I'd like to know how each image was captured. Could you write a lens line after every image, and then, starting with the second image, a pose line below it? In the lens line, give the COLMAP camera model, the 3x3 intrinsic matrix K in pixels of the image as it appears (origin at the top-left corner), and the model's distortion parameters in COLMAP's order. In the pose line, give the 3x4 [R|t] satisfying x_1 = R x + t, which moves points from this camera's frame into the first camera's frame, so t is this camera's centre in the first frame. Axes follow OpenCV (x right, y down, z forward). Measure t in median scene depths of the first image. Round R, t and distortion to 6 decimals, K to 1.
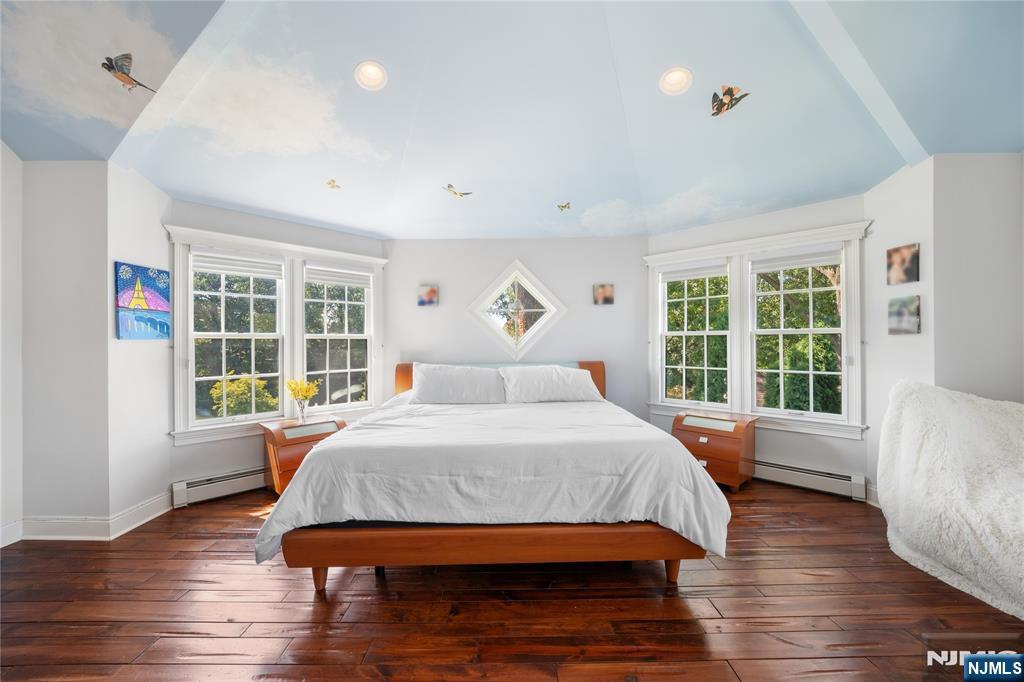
lens RADIAL K [[390.8, 0, 509.6], [0, 390.8, 341.0], [0, 0, 1]] dist [-0.007409, -0.000171]
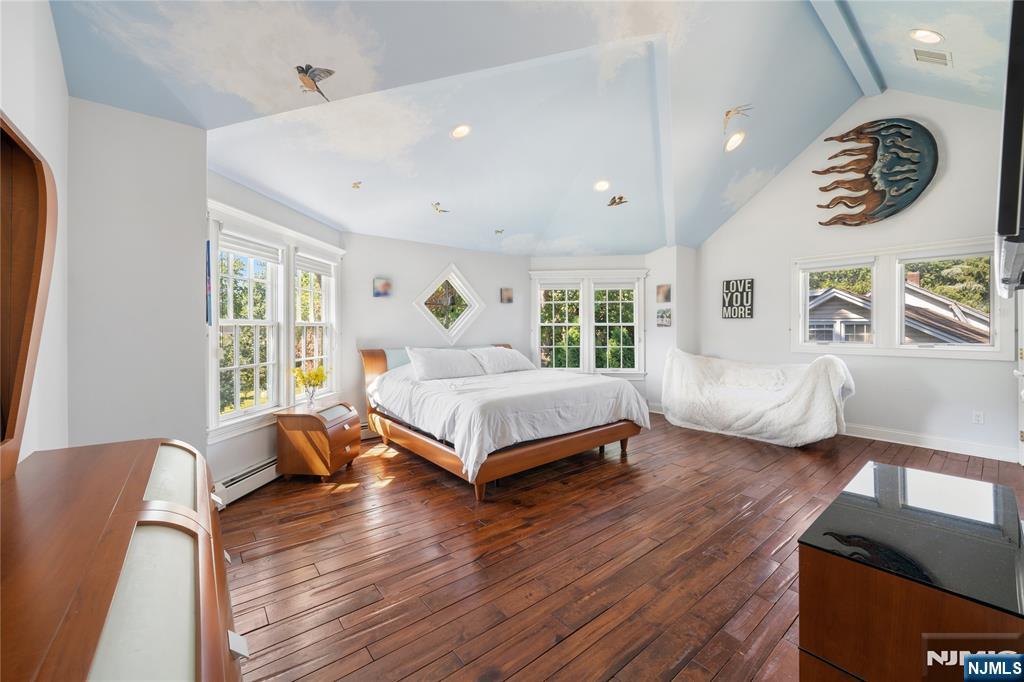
lens RADIAL K [[396.7, 0, 507.9], [0, 396.7, 329.3], [0, 0, 1]] dist [0.000227, 0.000046]
pose [[0.783746, 0.002890, 0.621075, -0.928868], [-0.003264, 0.999995, -0.000534, 0.001547], [-0.621073, -0.001609, 0.783751, -0.153445]]
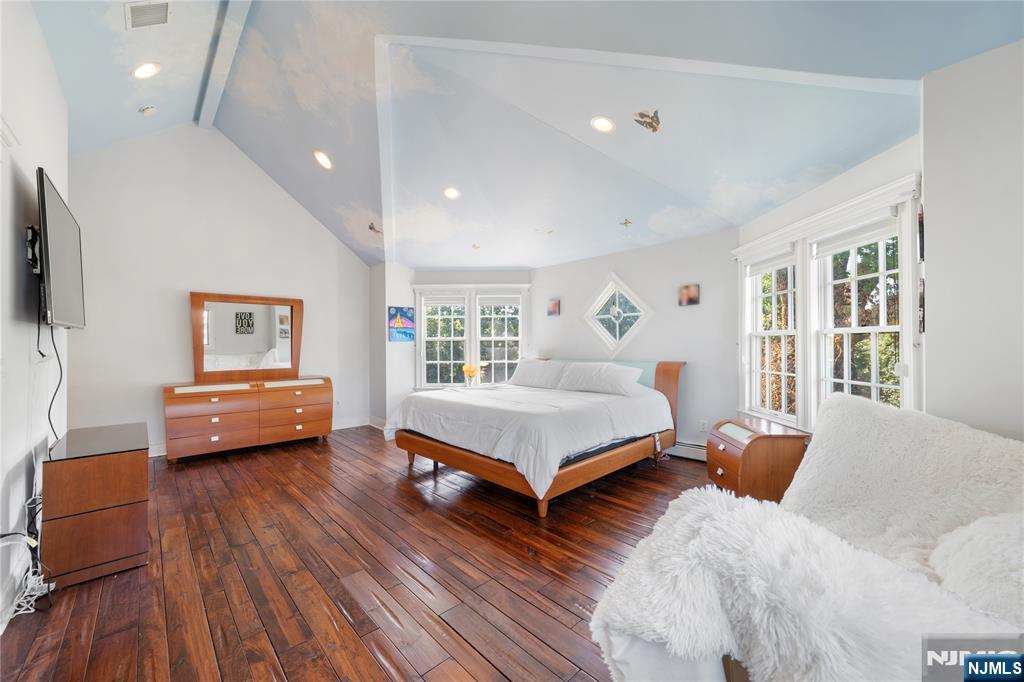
lens RADIAL K [[390.8, 0, 509.6], [0, 390.8, 341.0], [0, 0, 1]] dist [-0.007409, -0.000171]
pose [[0.684164, -0.000947, -0.729328, 0.969644], [0.004113, 0.999988, 0.002560, -0.009654], [0.729317, -0.004751, 0.684159, -0.024747]]
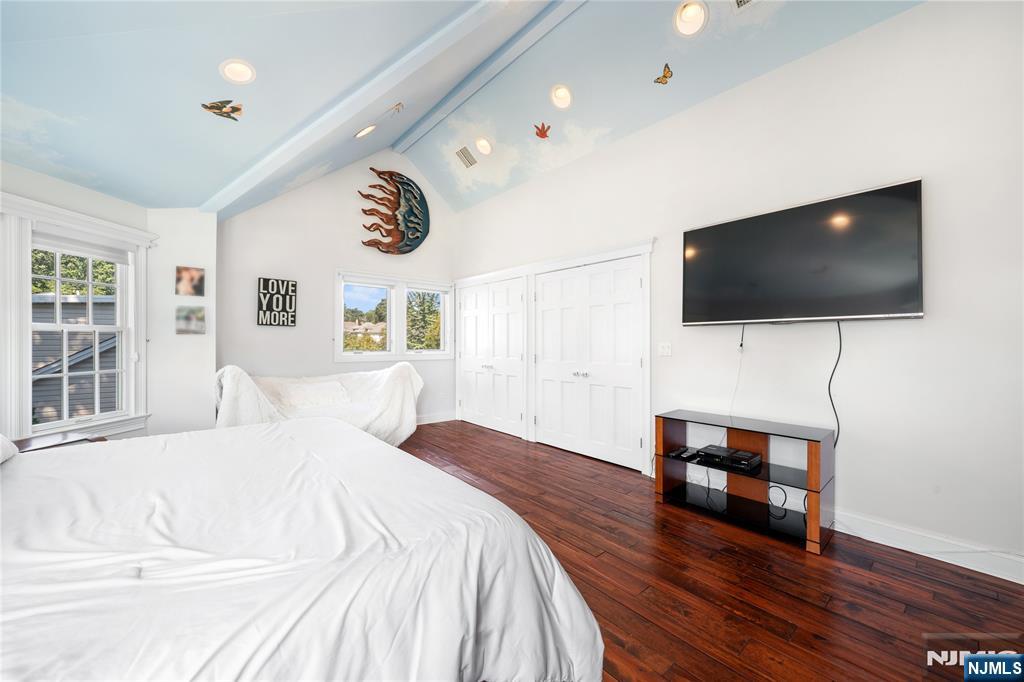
lens RADIAL K [[390.8, 0, 509.6], [0, 390.8, 341.0], [0, 0, 1]] dist [-0.007409, -0.000171]
pose [[-0.646708, -0.000181, 0.762737, -0.659818], [-0.003159, 0.999992, -0.002441, 0.005386], [-0.762731, -0.003988, -0.646704, 0.971001]]
